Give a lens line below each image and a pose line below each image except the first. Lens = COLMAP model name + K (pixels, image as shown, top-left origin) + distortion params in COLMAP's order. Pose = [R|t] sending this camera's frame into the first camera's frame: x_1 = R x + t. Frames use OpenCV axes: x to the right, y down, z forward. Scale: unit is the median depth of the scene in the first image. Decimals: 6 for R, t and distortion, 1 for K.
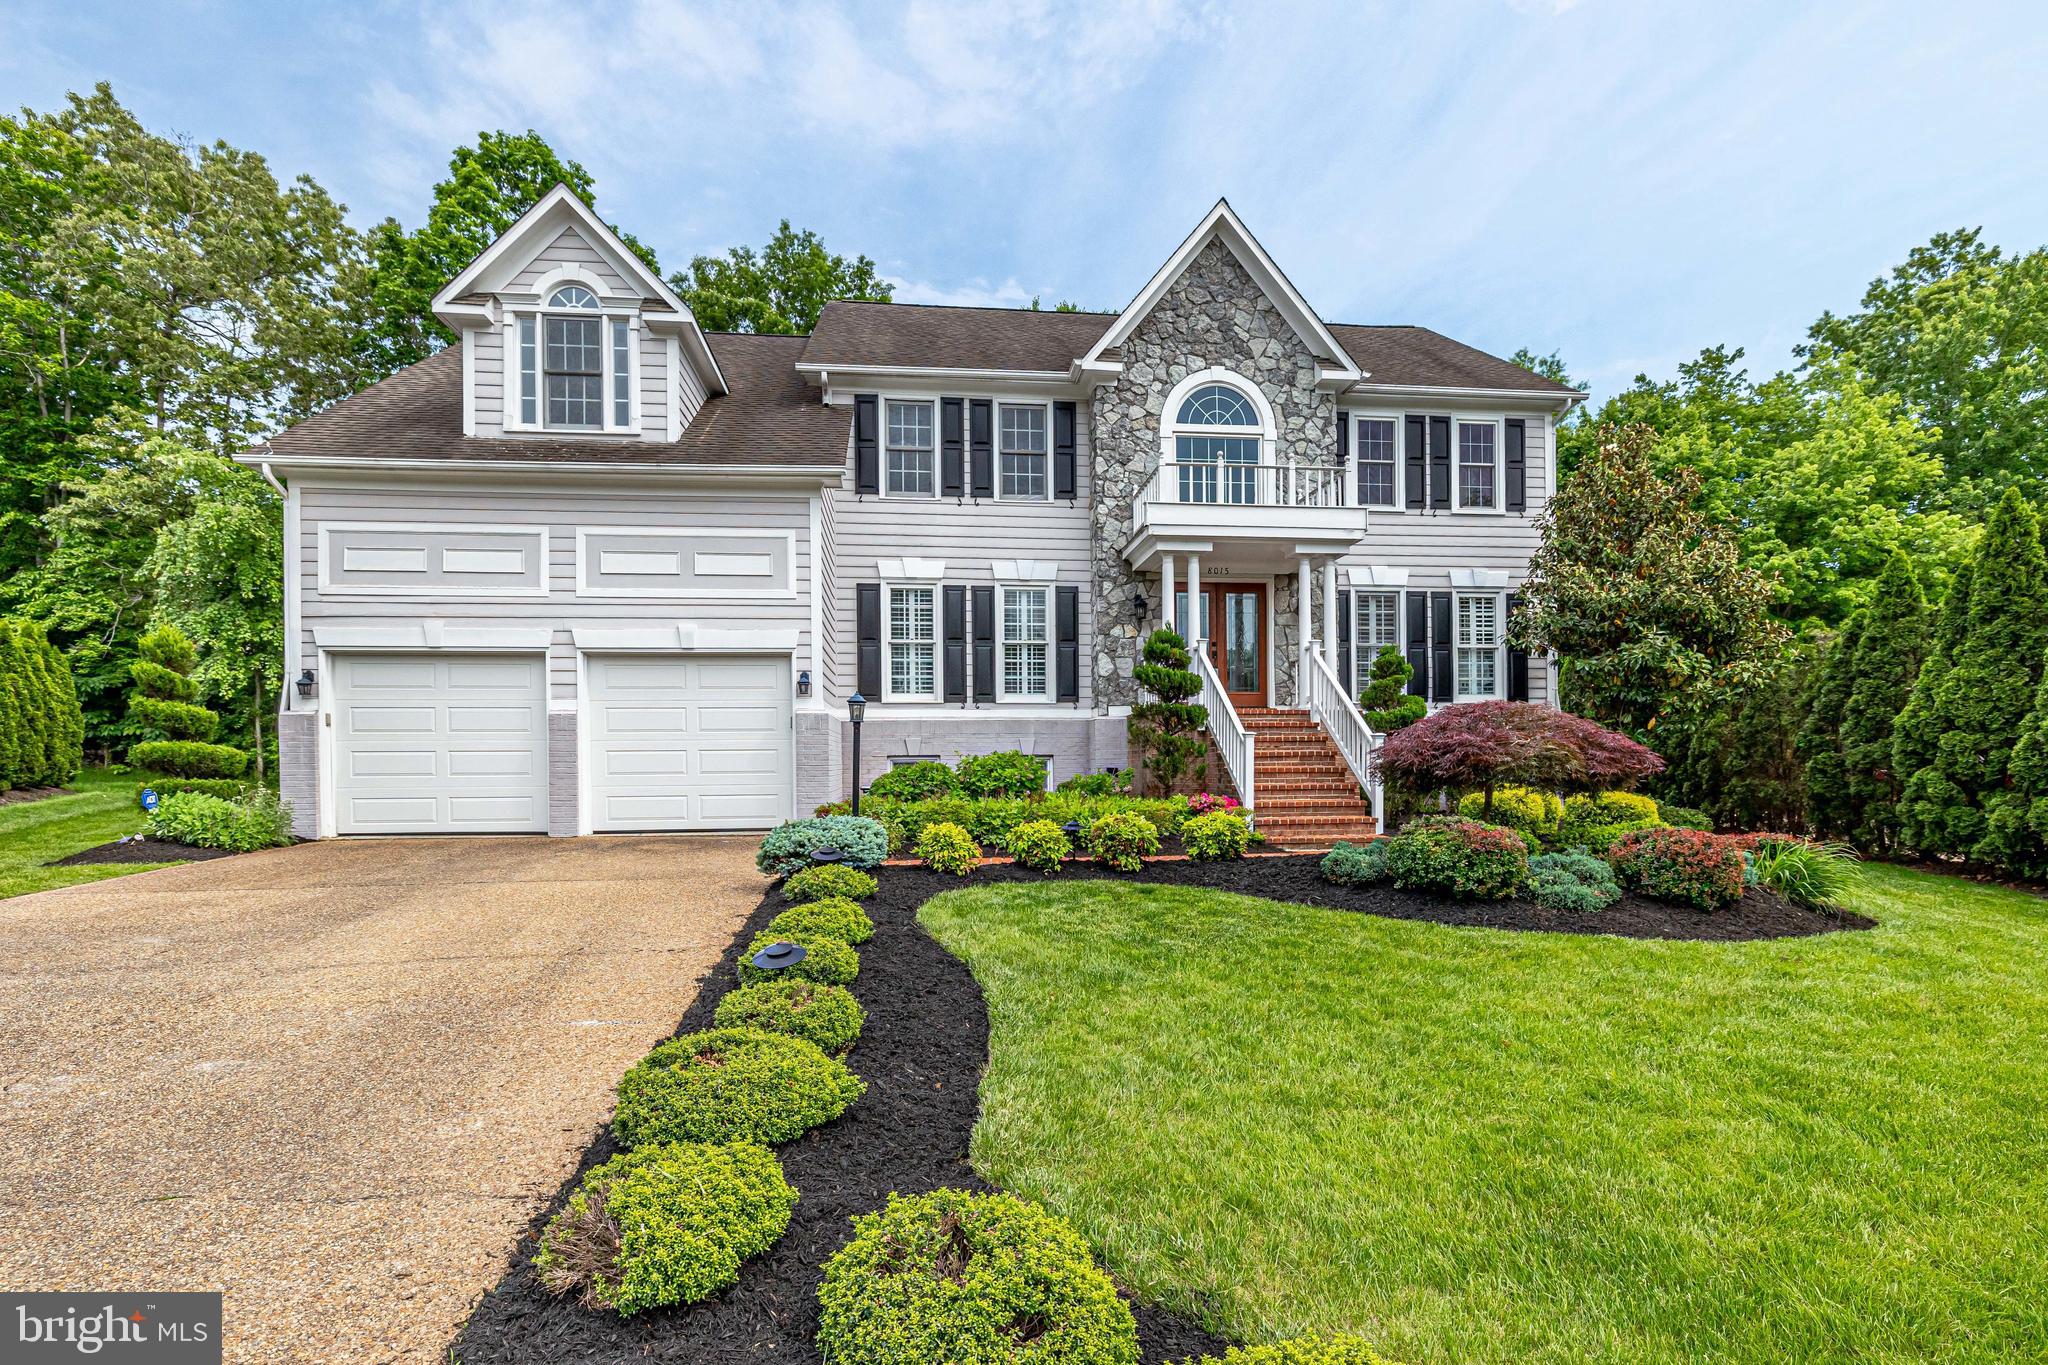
lens RADIAL K [[913.2, 0, 984.0], [0, 913.2, 753.4], [0, 0, 1]] dist [-0.002904, 0.000370]
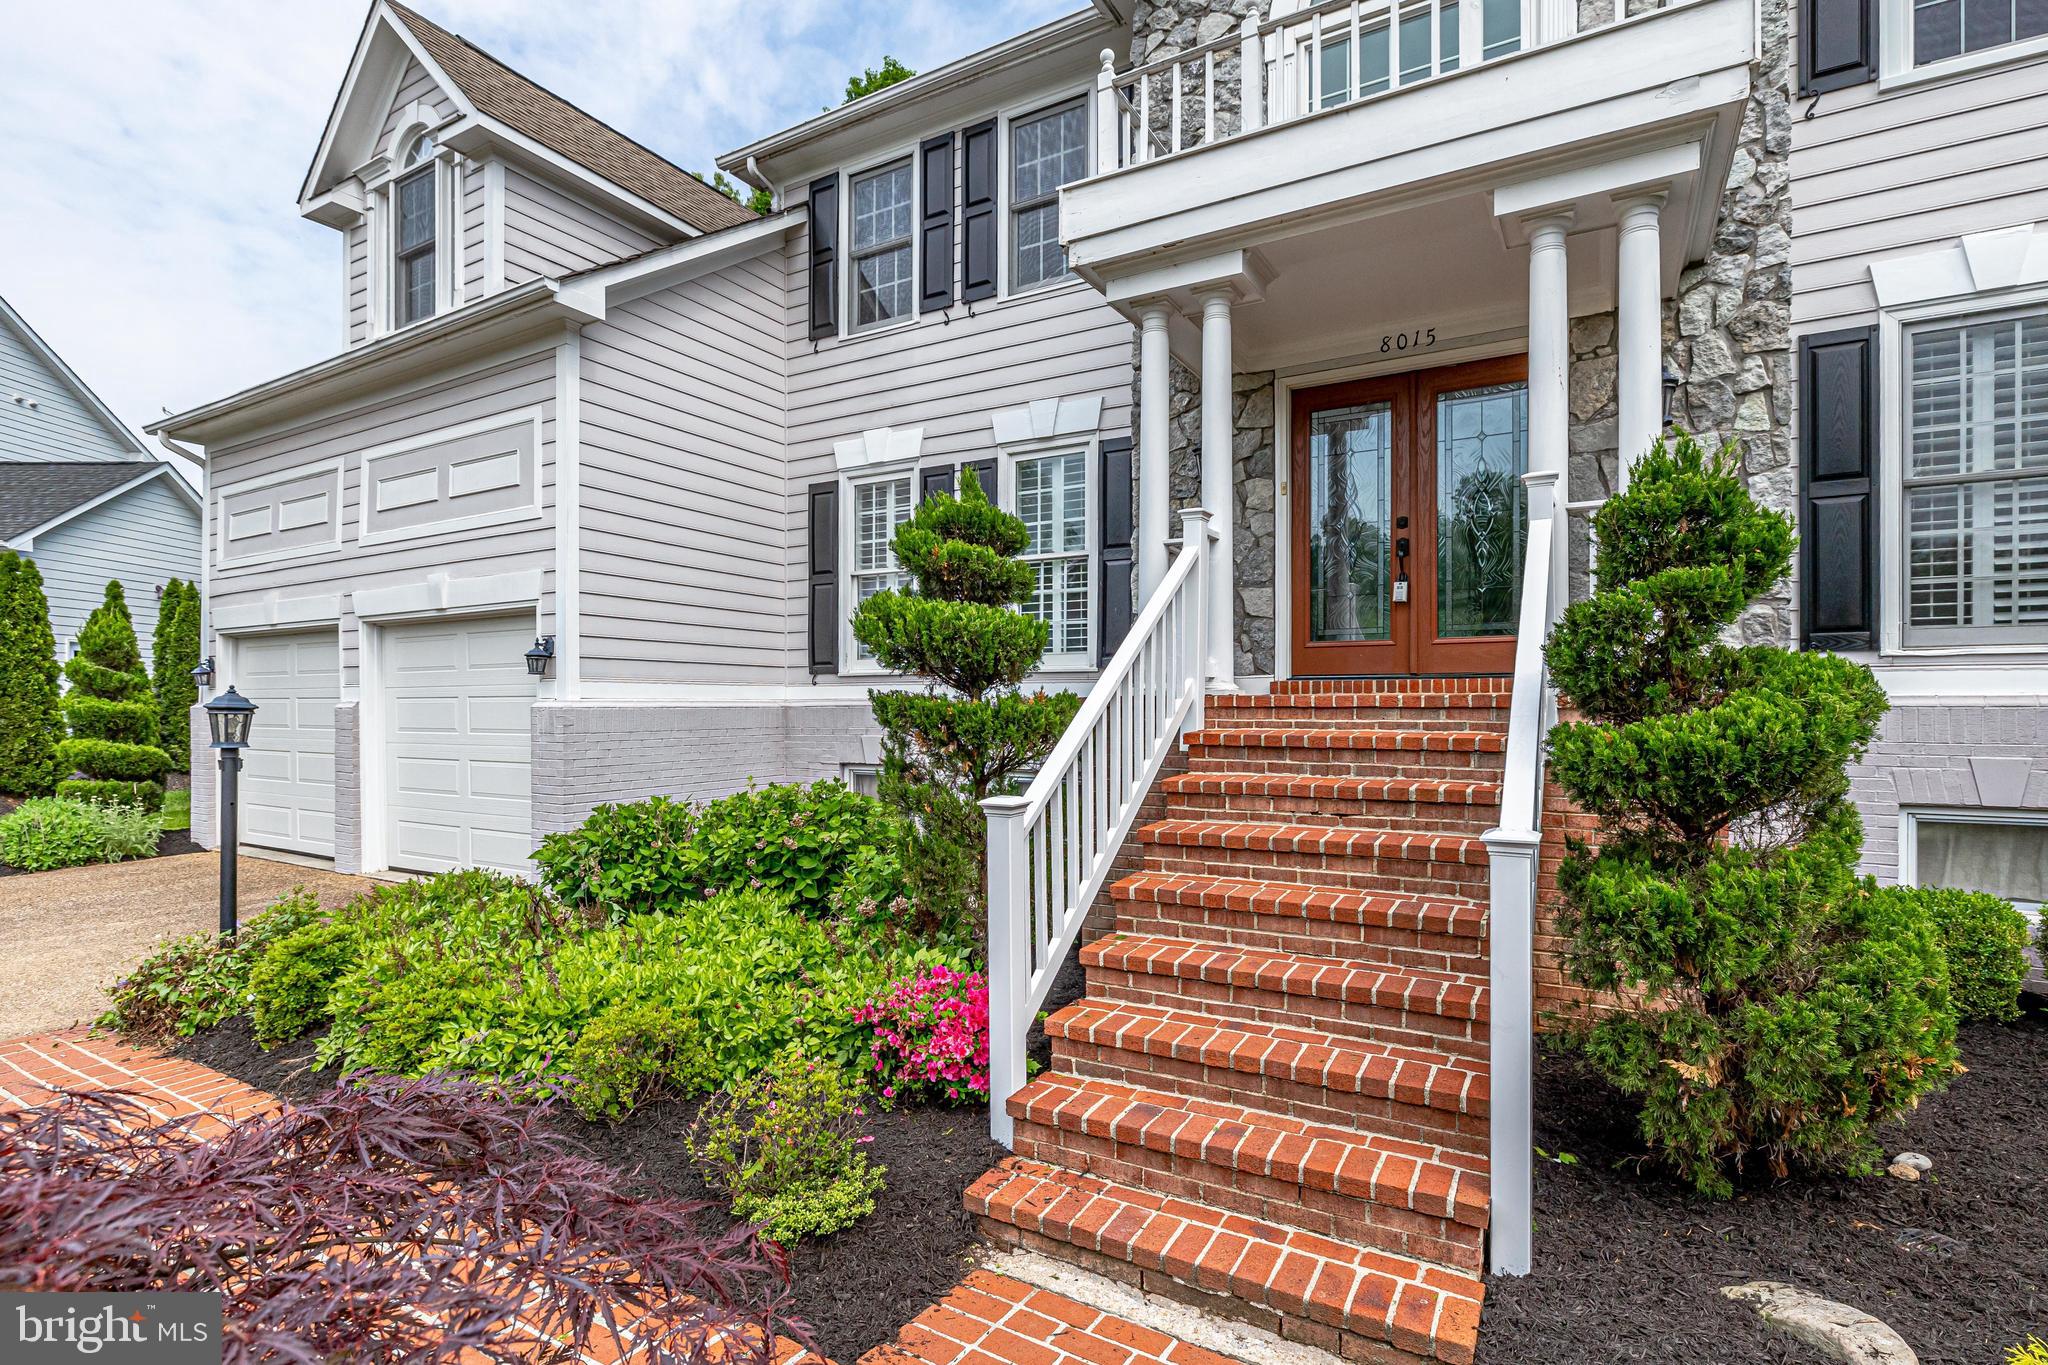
lens RADIAL K [[929.1, 0, 1053.2], [0, 929.1, 699.8], [0, 0, 1]] dist [-0.004408, -0.000276]
pose [[0.830553, 0.001206, -0.556938, 0.352984], [0.002113, 0.999984, 0.005317, -0.042467], [0.556936, -0.005593, 0.830537, 0.565381]]
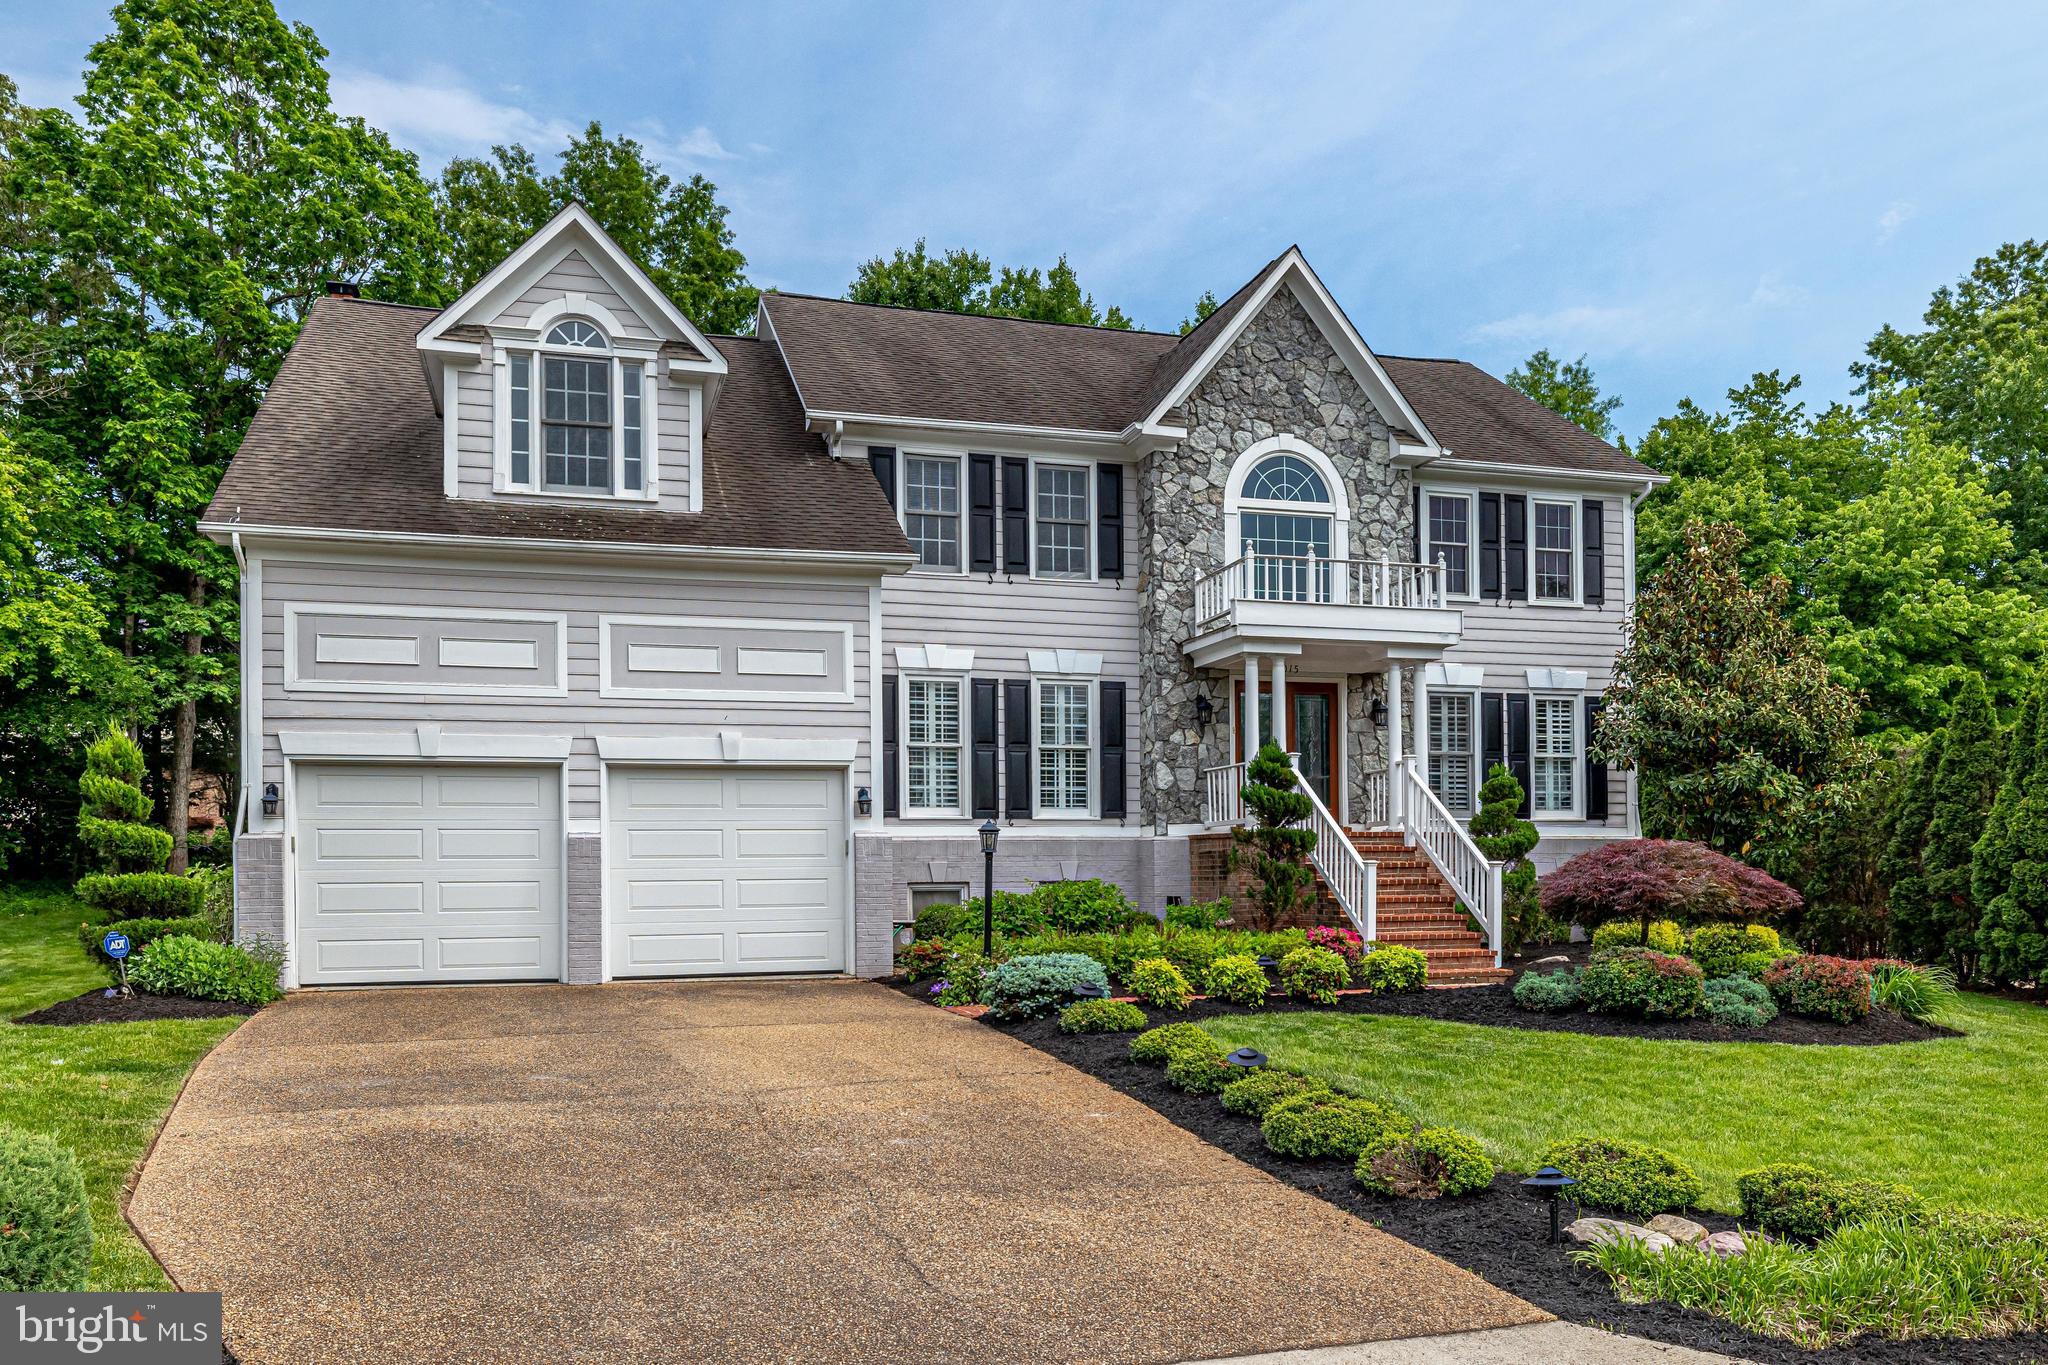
lens RADIAL K [[1410.9, 0, 935.2], [0, 1410.9, 844.4], [0, 0, 1]] dist [0.000218, -0.001253]
pose [[0.987629, 0.000754, 0.156808, -0.283500], [0.001027, 0.999936, -0.011277, -0.017969], [-0.156806, 0.011299, 0.987565, -0.269838]]
